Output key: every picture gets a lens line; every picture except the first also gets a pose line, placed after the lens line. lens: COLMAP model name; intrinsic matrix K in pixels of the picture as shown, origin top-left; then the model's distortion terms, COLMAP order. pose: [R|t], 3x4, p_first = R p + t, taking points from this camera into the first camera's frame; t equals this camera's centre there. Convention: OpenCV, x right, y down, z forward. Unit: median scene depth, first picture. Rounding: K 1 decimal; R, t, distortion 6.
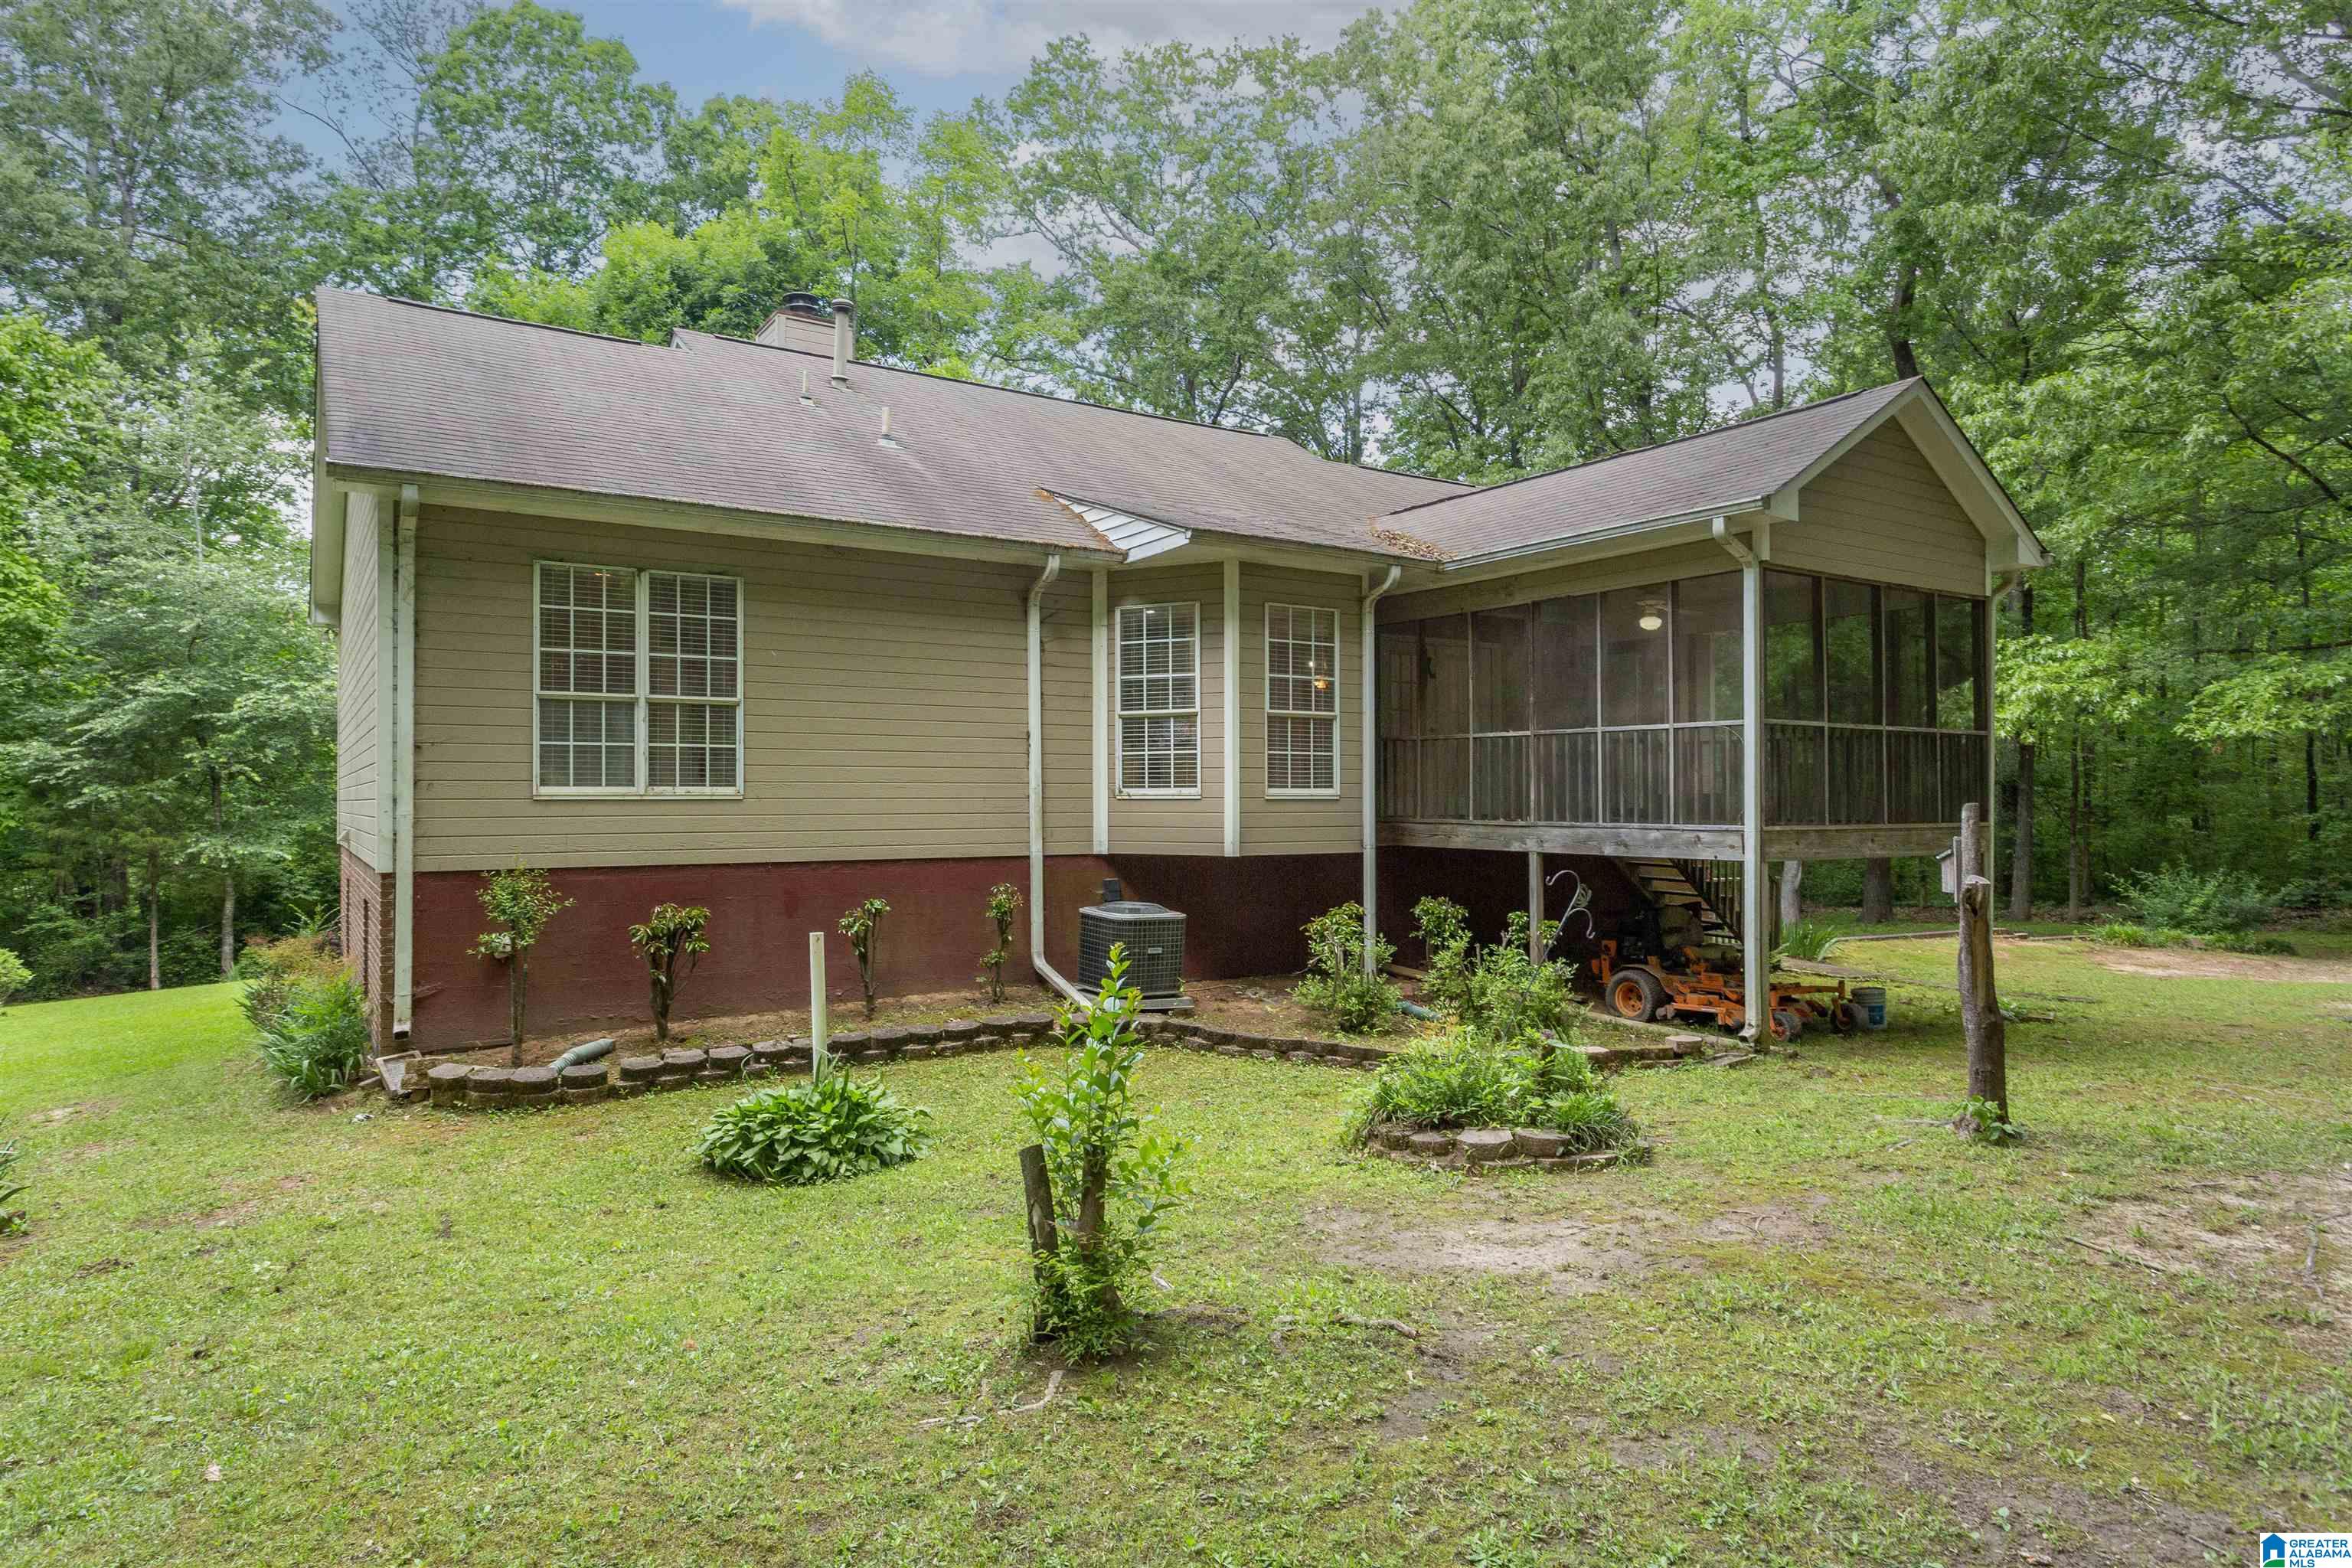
lens RADIAL K [[1432.7, 0, 1153.8], [0, 1432.7, 781.2], [0, 0, 1]] dist [0.014436, 0.001903]
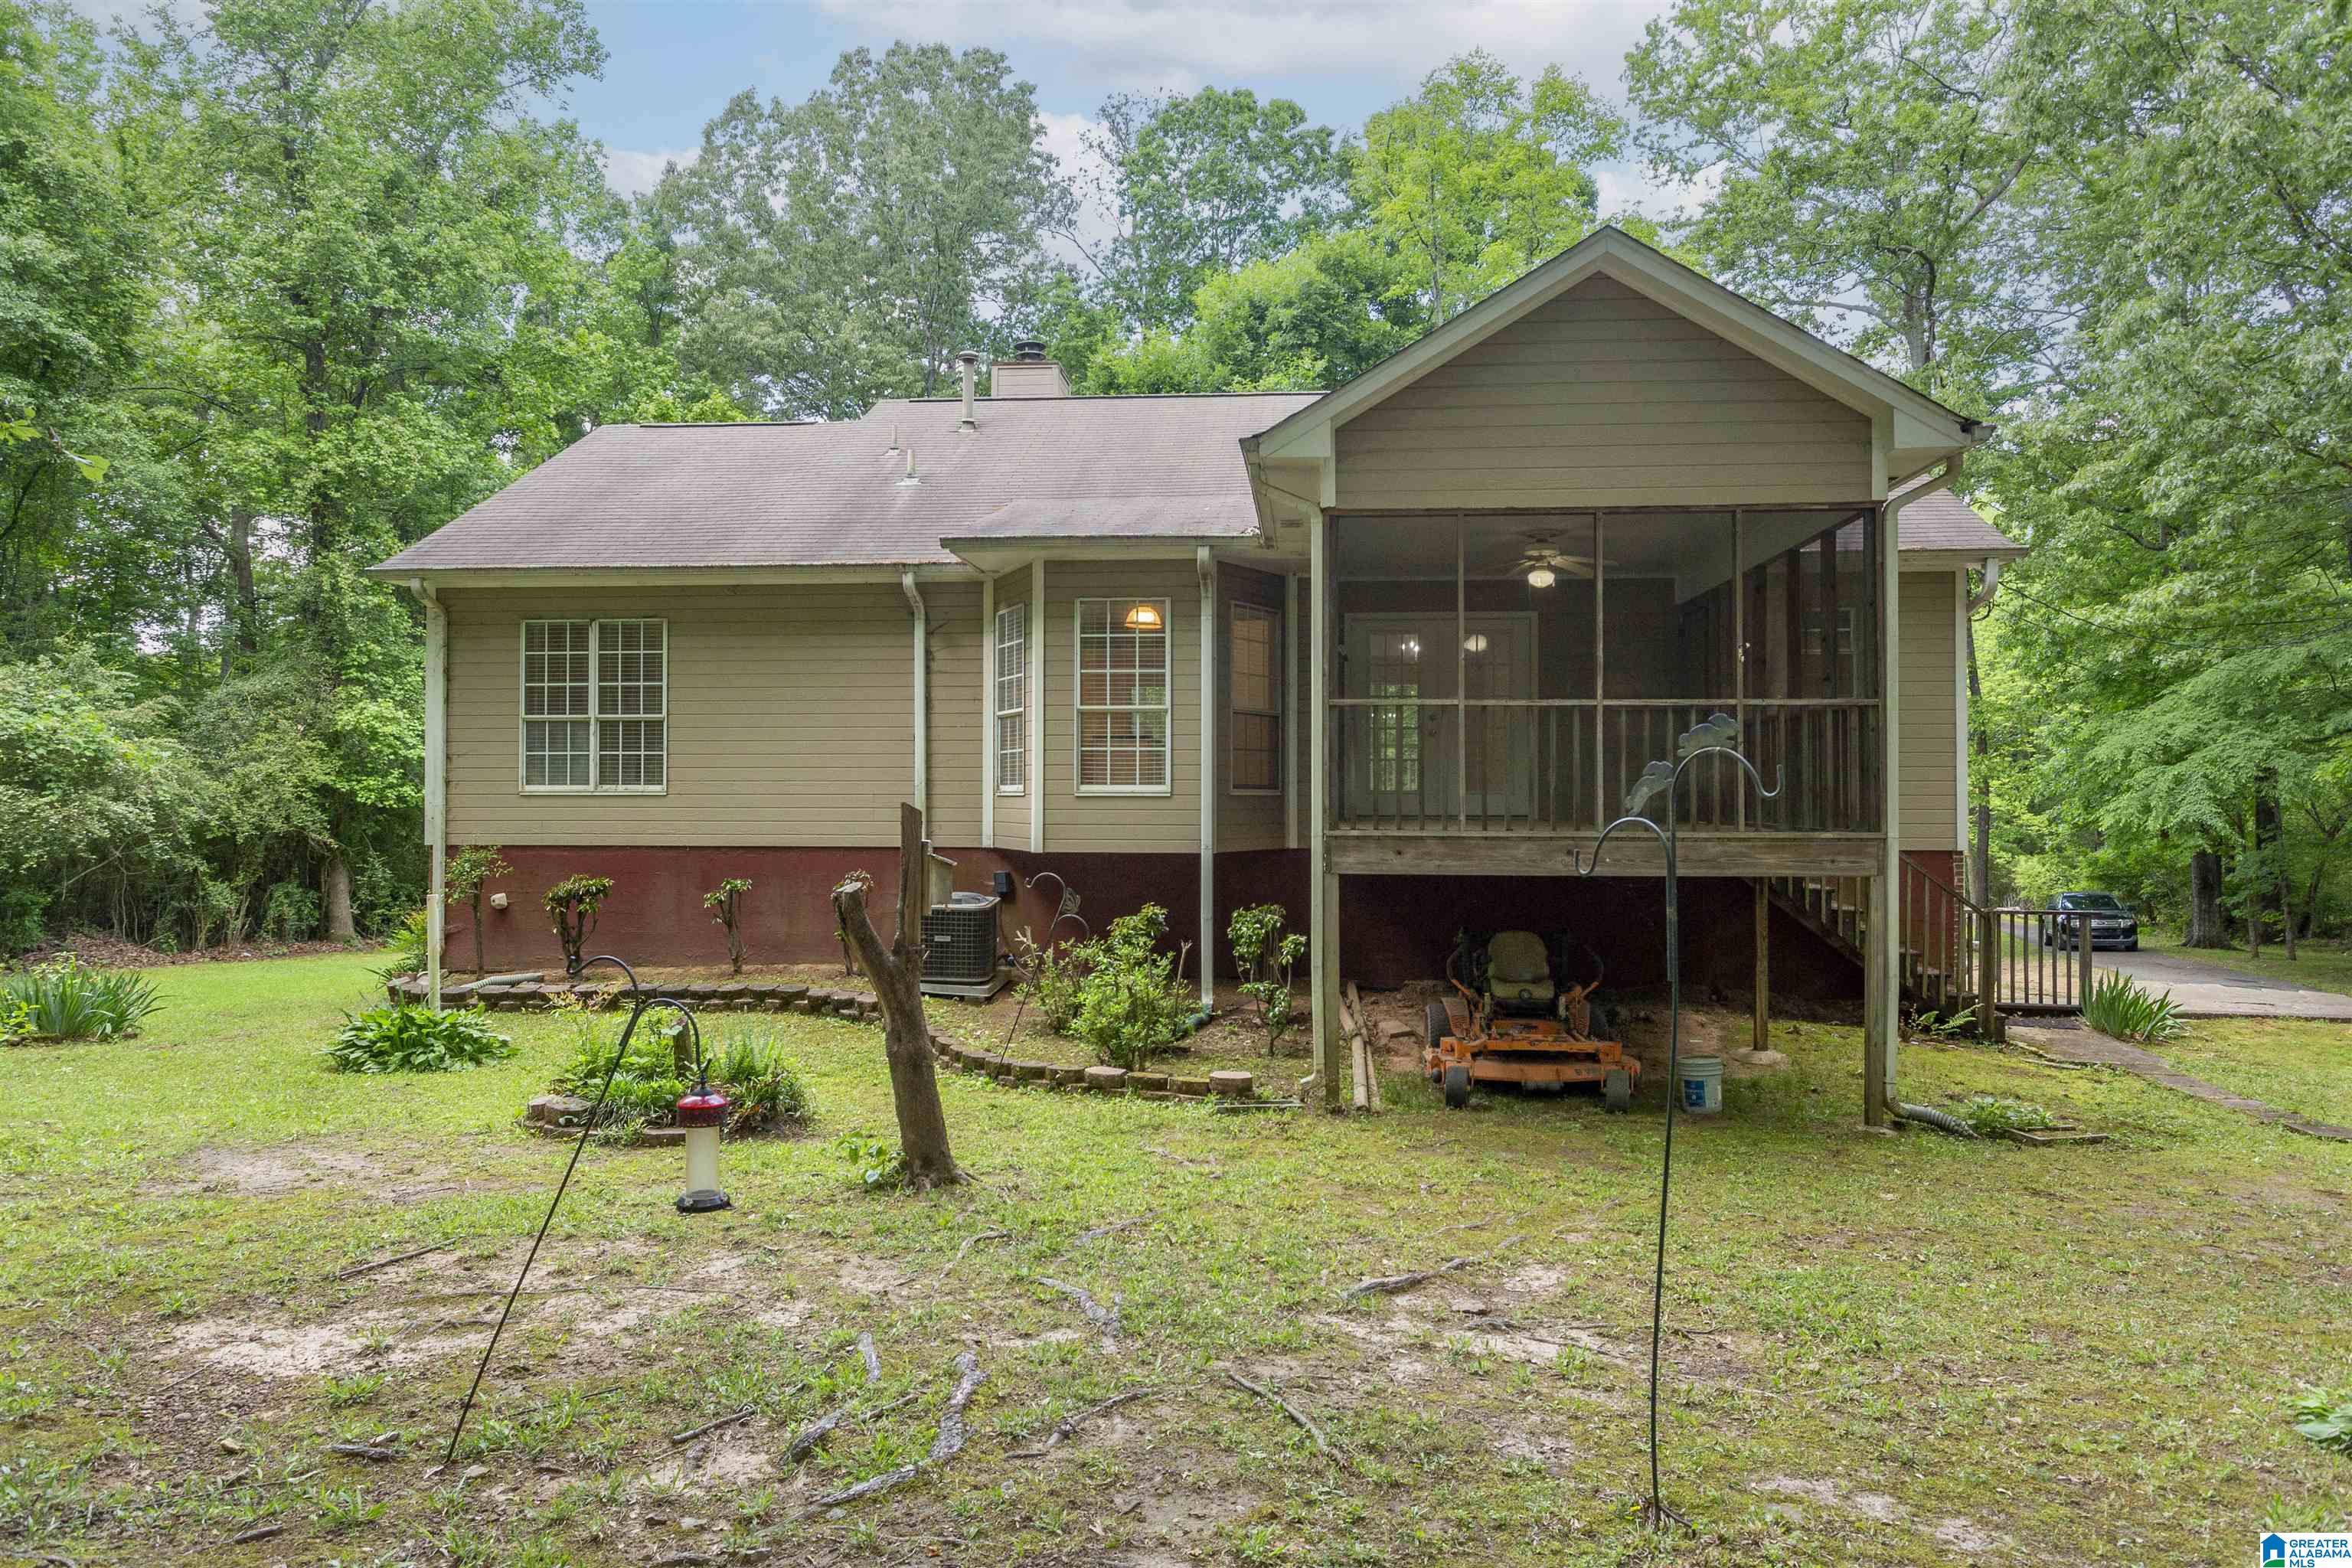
lens RADIAL K [[1432.7, 0, 1153.8], [0, 1432.7, 793.7], [0, 0, 1]] dist [0.014436, 0.001903]
pose [[0.789930, -0.001256, -0.613195, 0.826507], [0.005545, 0.999972, 0.005095, 0.007275], [0.613171, -0.007425, 0.789915, 0.273522]]
